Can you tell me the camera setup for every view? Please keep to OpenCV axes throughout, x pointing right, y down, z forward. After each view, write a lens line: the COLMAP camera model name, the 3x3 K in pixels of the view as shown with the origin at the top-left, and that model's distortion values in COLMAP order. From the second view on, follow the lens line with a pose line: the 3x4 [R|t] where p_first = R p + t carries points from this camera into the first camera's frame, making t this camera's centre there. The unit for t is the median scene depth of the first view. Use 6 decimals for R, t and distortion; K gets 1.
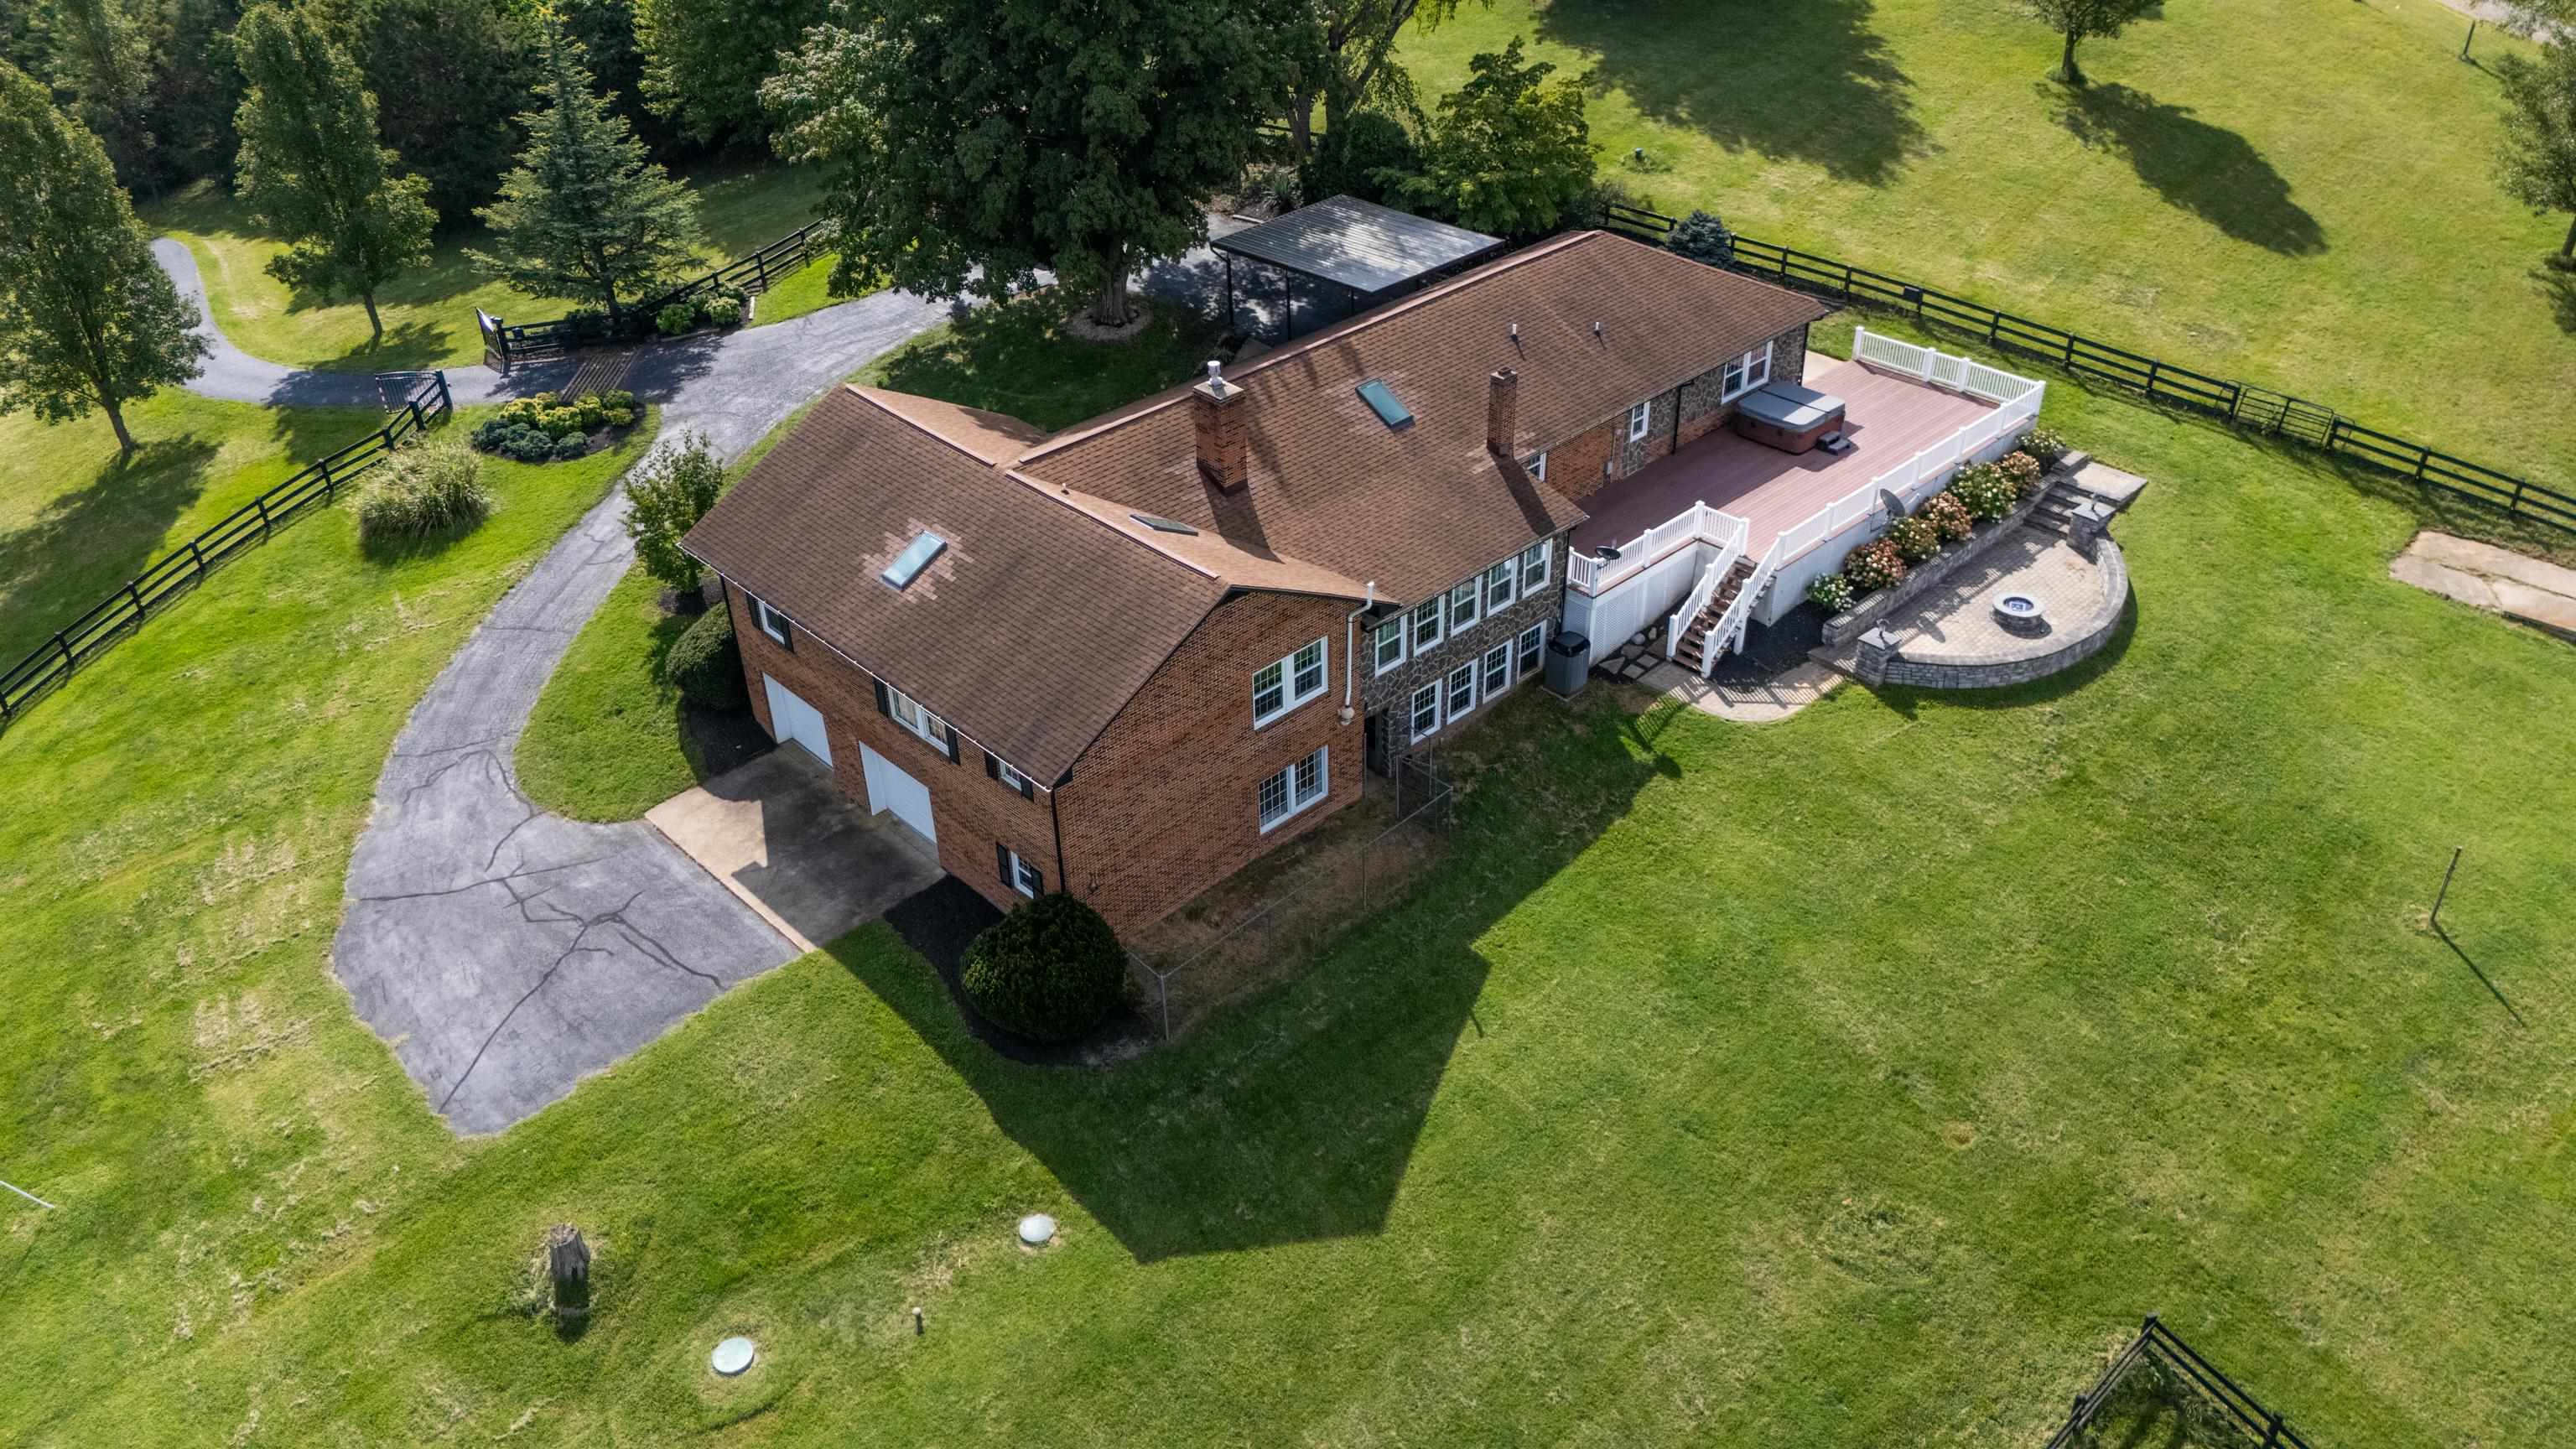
lens RADIAL K [[1909.2, 0, 1290.4], [0, 1909.2, 732.5], [0, 0, 1]] dist [0.063424, -0.060695]
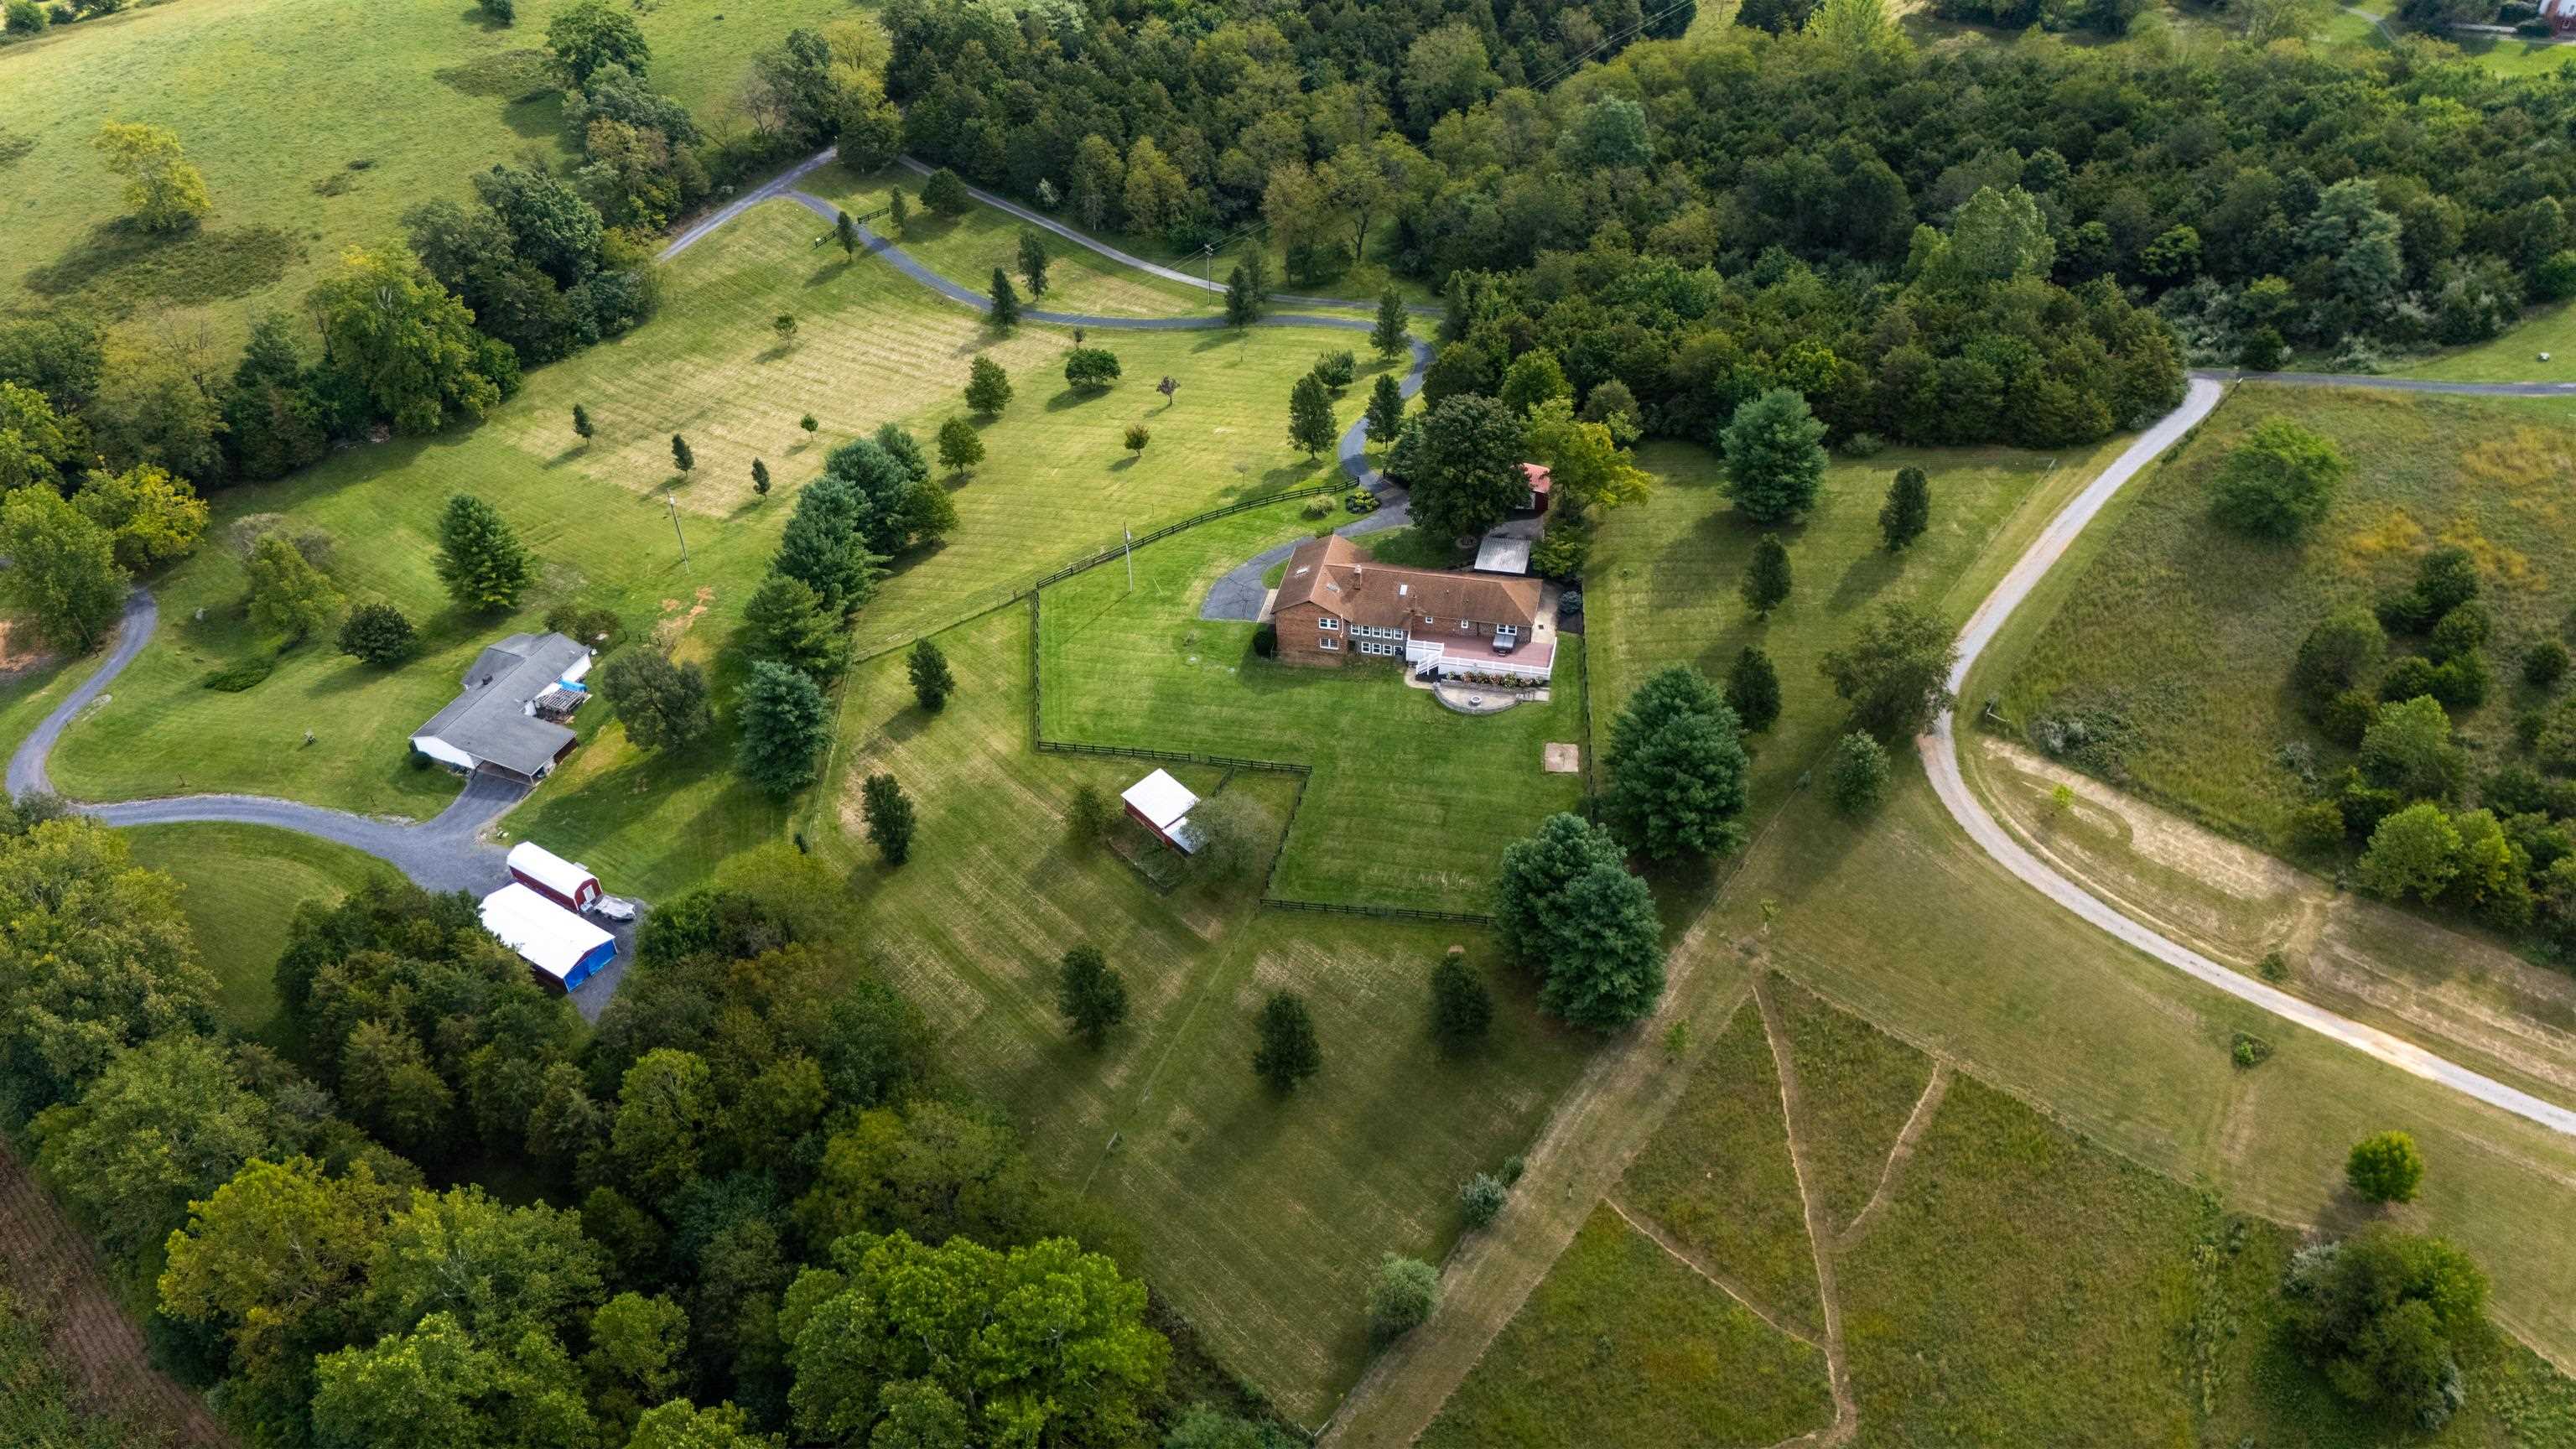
lens RADIAL K [[1909.2, 0, 1268.8], [0, 1909.2, 731.7], [0, 0, 1]] dist [0.063424, -0.060695]
pose [[0.544324, 0.532395, -0.648280, 3.140223], [-0.446908, 0.838040, 0.312990, -1.217904], [0.709919, 0.119354, 0.694096, -2.488975]]
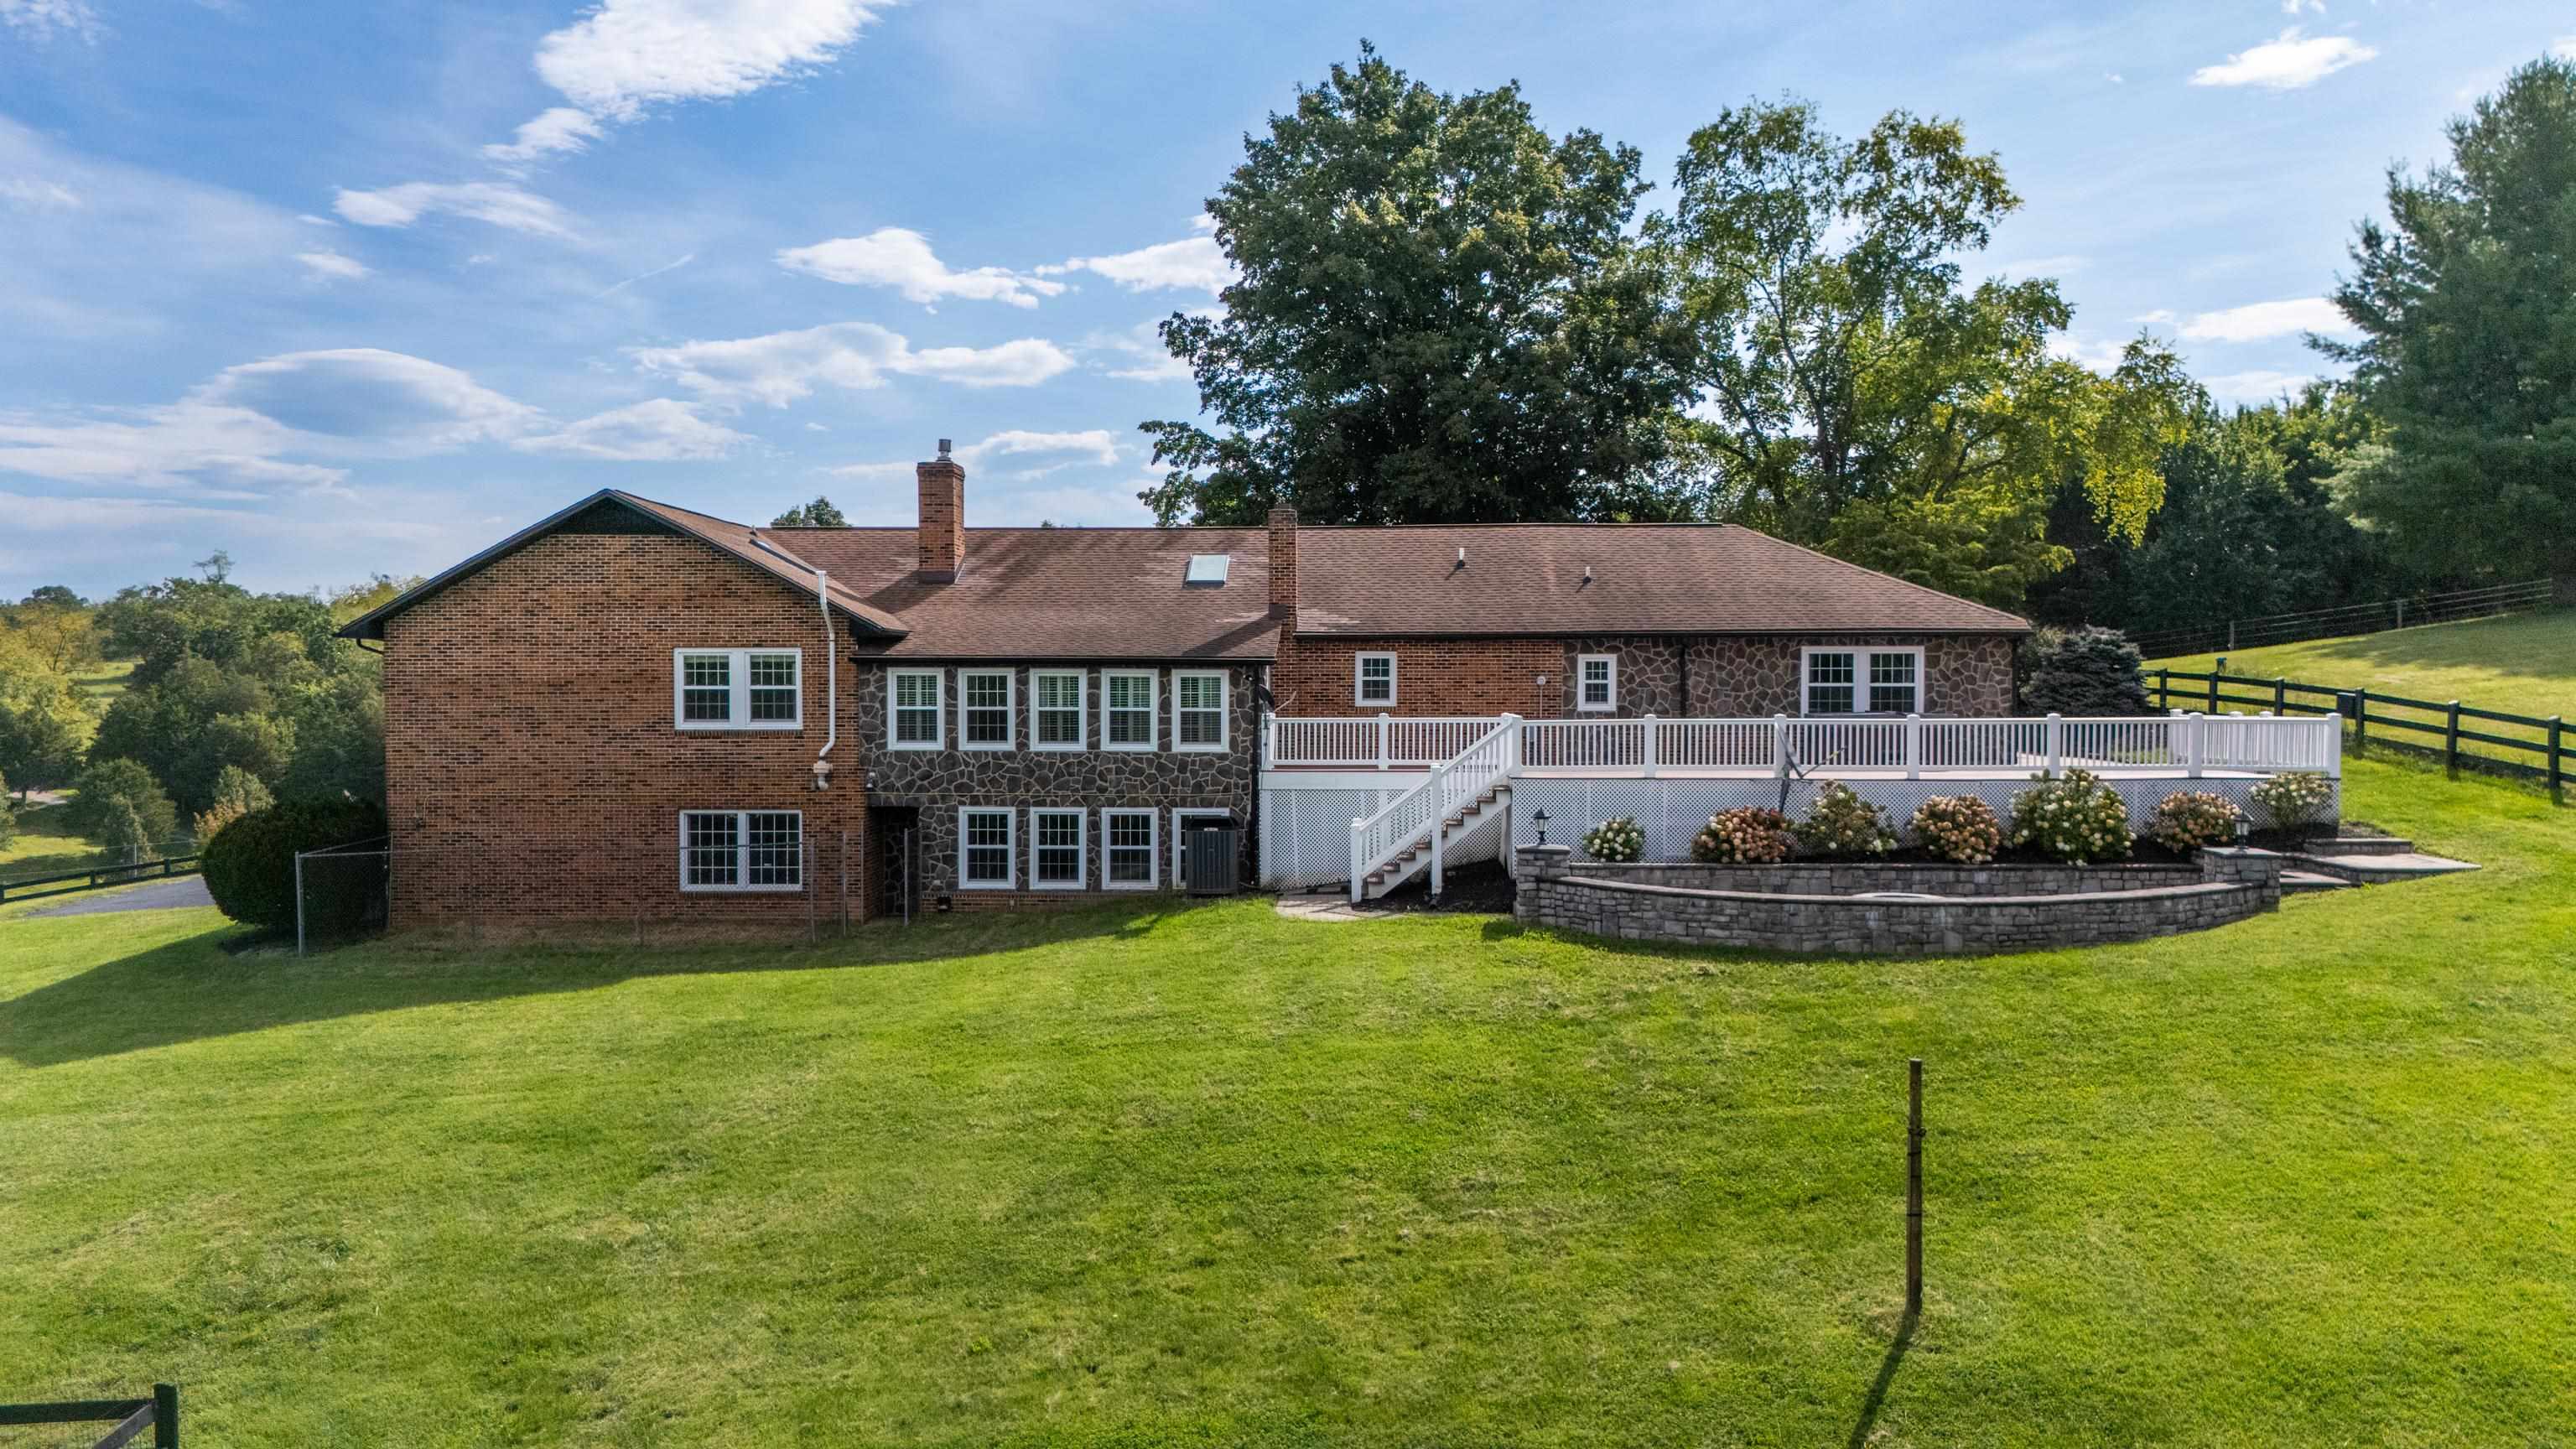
lens RADIAL K [[1909.2, 0, 1284.3], [0, 1909.2, 728.3], [0, 0, 1]] dist [0.063424, -0.060695]
pose [[0.688871, 0.037313, -0.723923, 0.672414], [-0.416787, 0.837478, -0.353440, 0.160982], [0.593081, 0.545196, 0.592466, 0.578670]]
